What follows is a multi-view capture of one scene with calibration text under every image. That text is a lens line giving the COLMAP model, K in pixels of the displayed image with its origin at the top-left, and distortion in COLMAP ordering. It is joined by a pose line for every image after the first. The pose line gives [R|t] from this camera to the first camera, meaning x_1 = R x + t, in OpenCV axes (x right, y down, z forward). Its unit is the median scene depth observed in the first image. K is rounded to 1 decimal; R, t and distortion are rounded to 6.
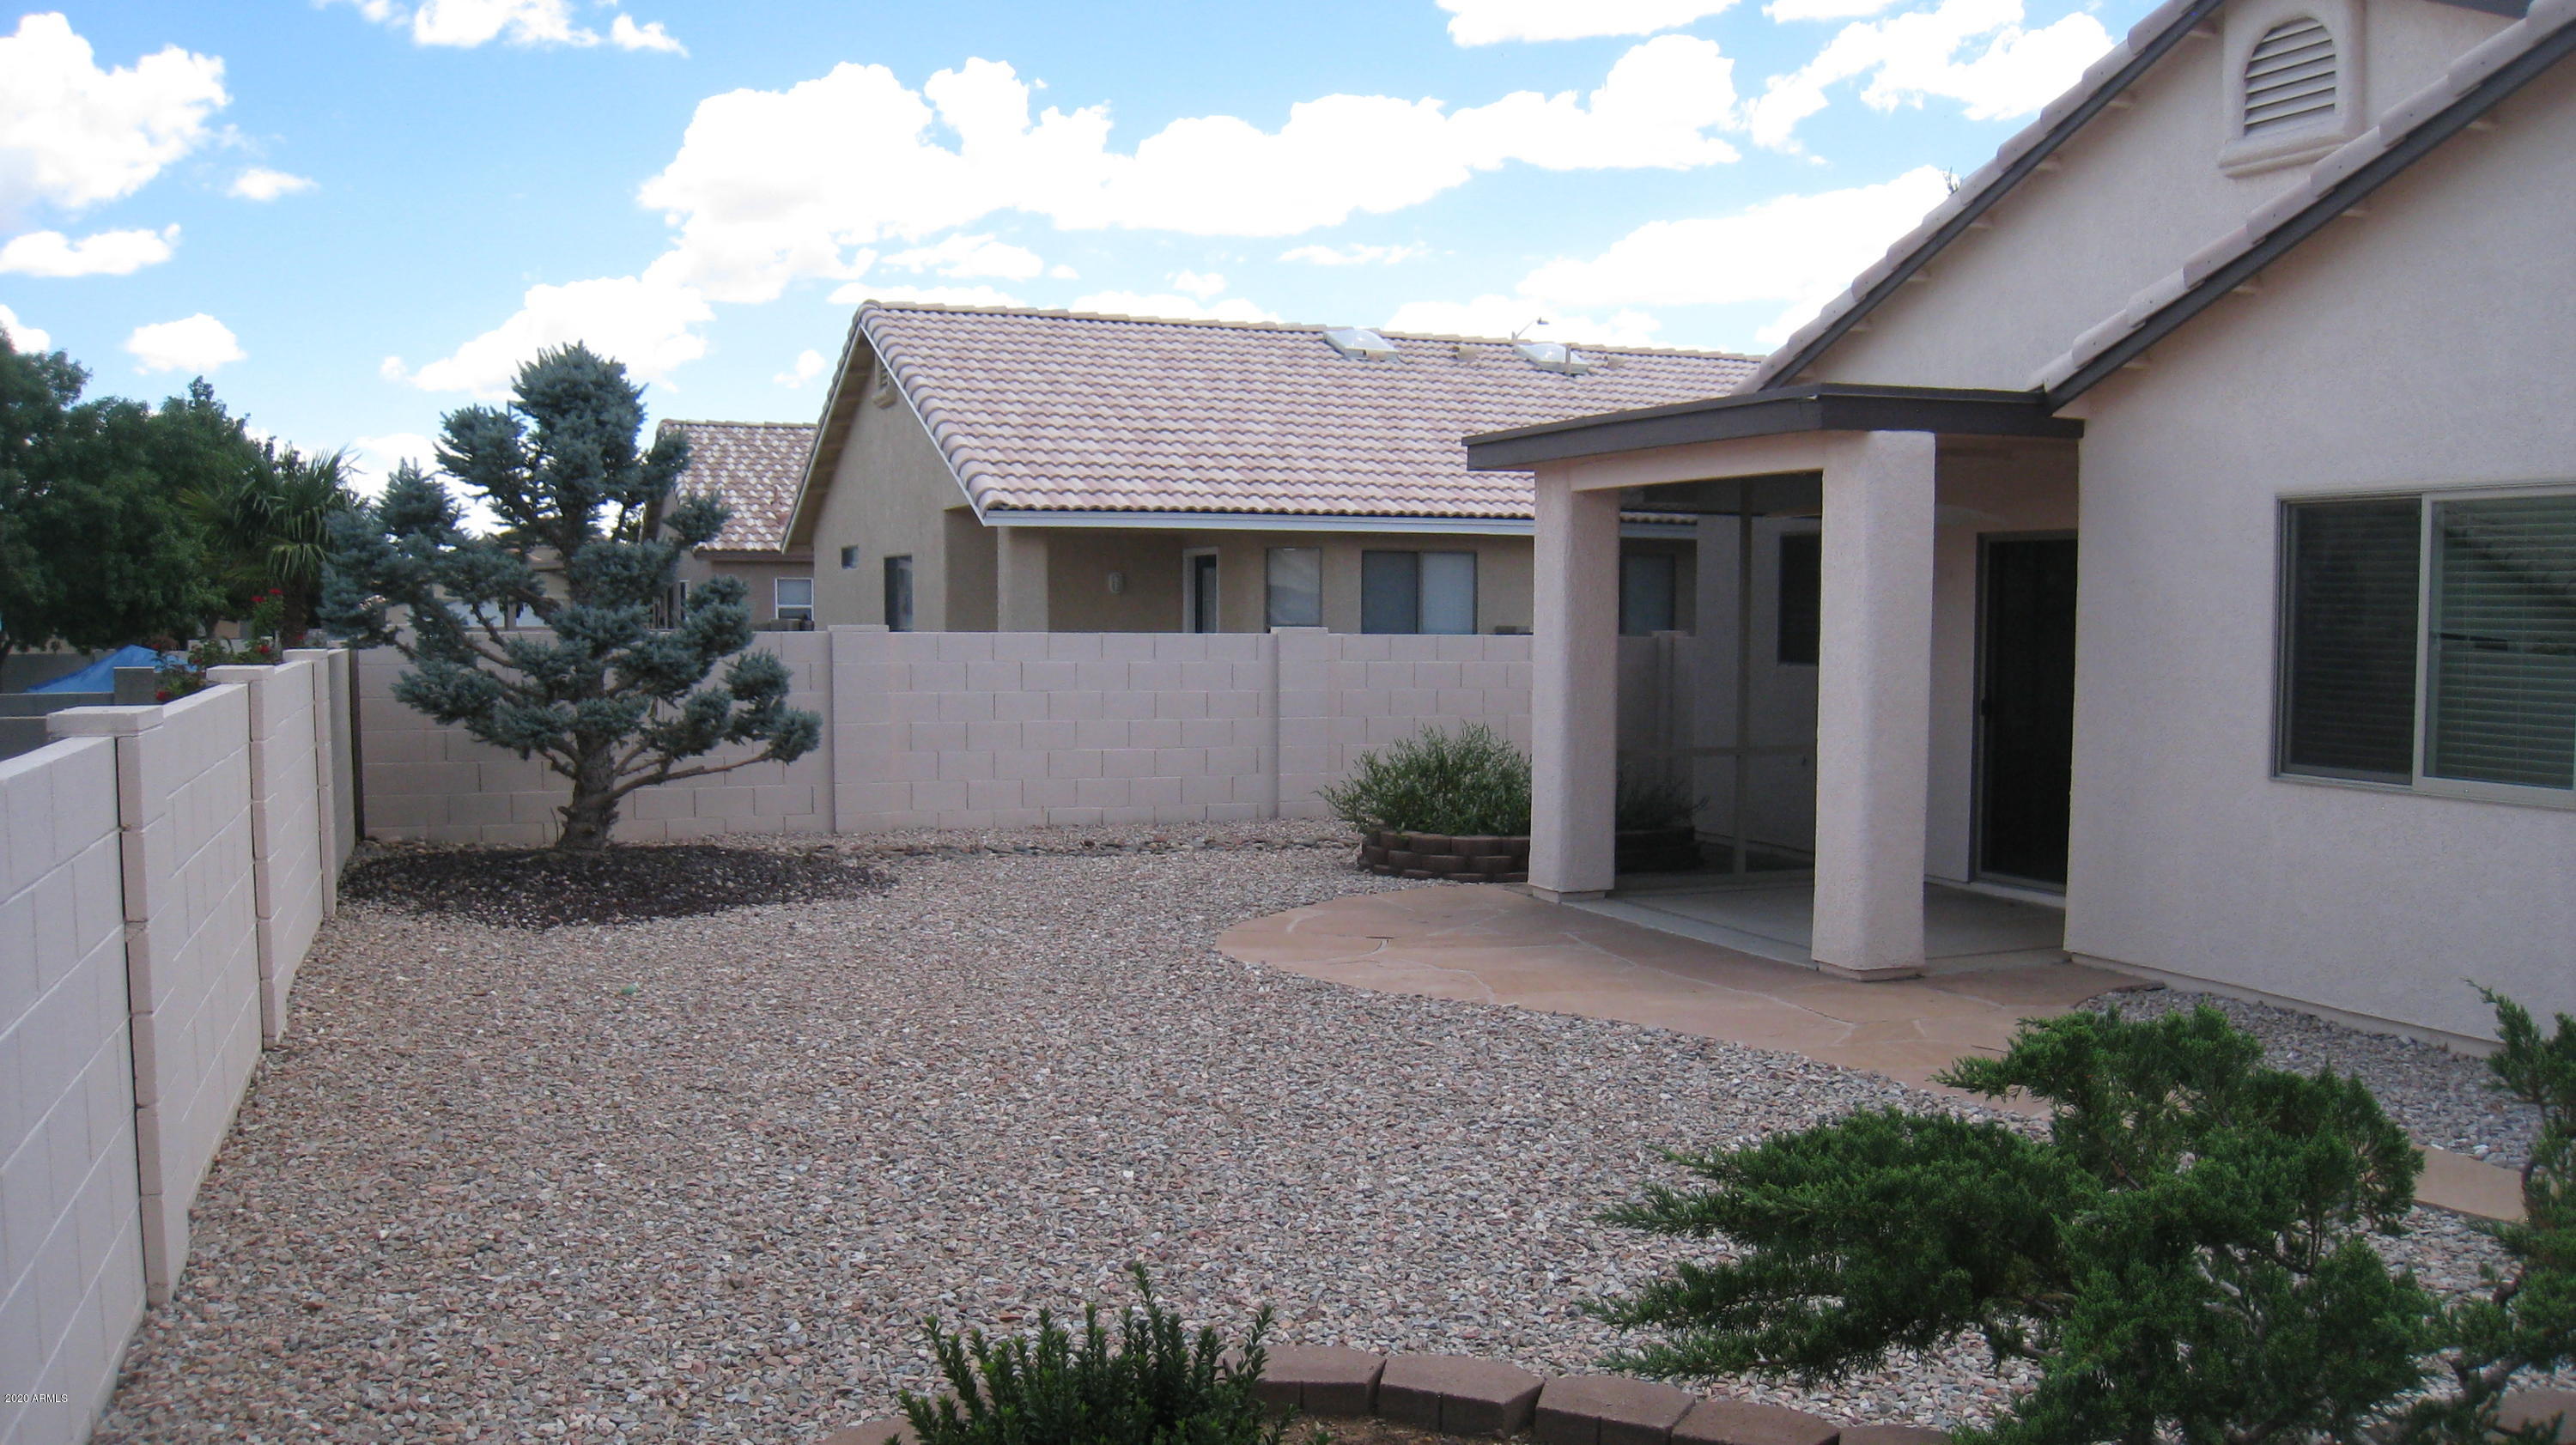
lens RADIAL K [[2183.1, 0, 1288.5], [0, 2183.1, 720.2], [0, 0, 1]] dist [-0.134966, 0.083719]
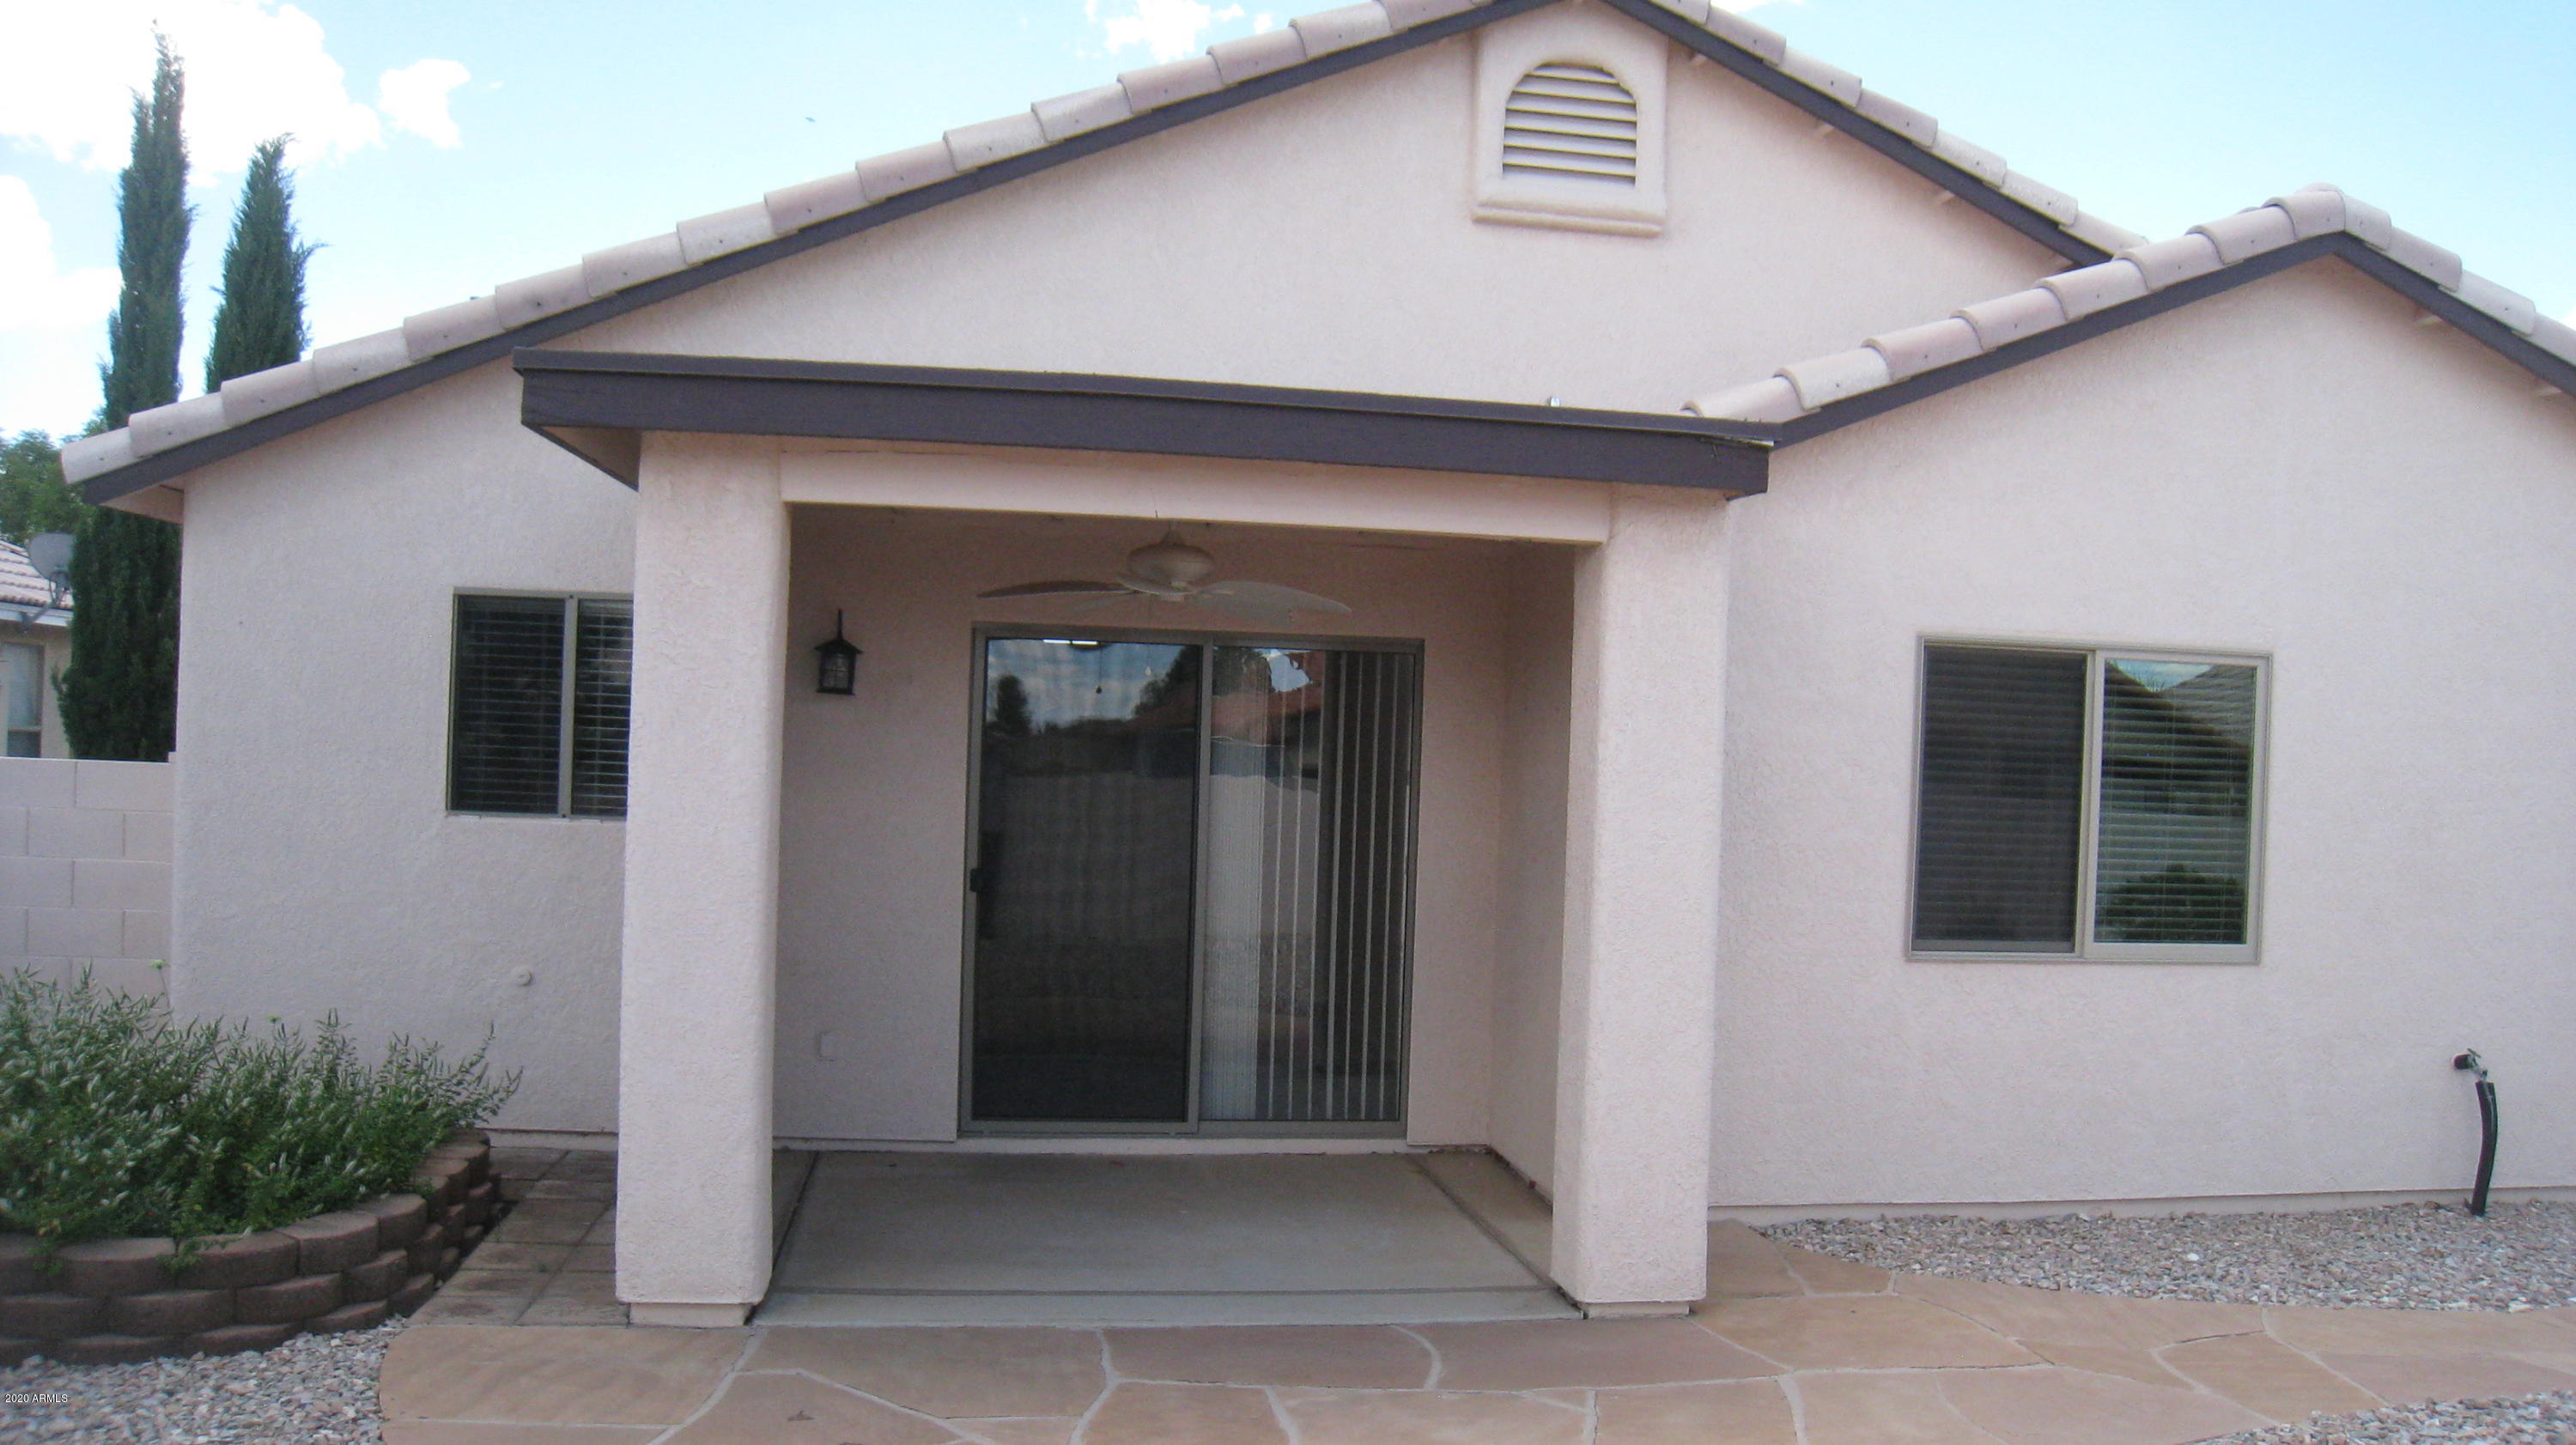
lens RADIAL K [[2183.1, 0, 1288.1], [0, 2183.1, 742.0], [0, 0, 1]] dist [-0.134966, 0.083719]
pose [[0.203864, 0.002809, 0.978995, -0.393033], [0.018147, 0.999813, -0.006648, -0.051676], [-0.978831, 0.019121, 0.203775, 0.921731]]
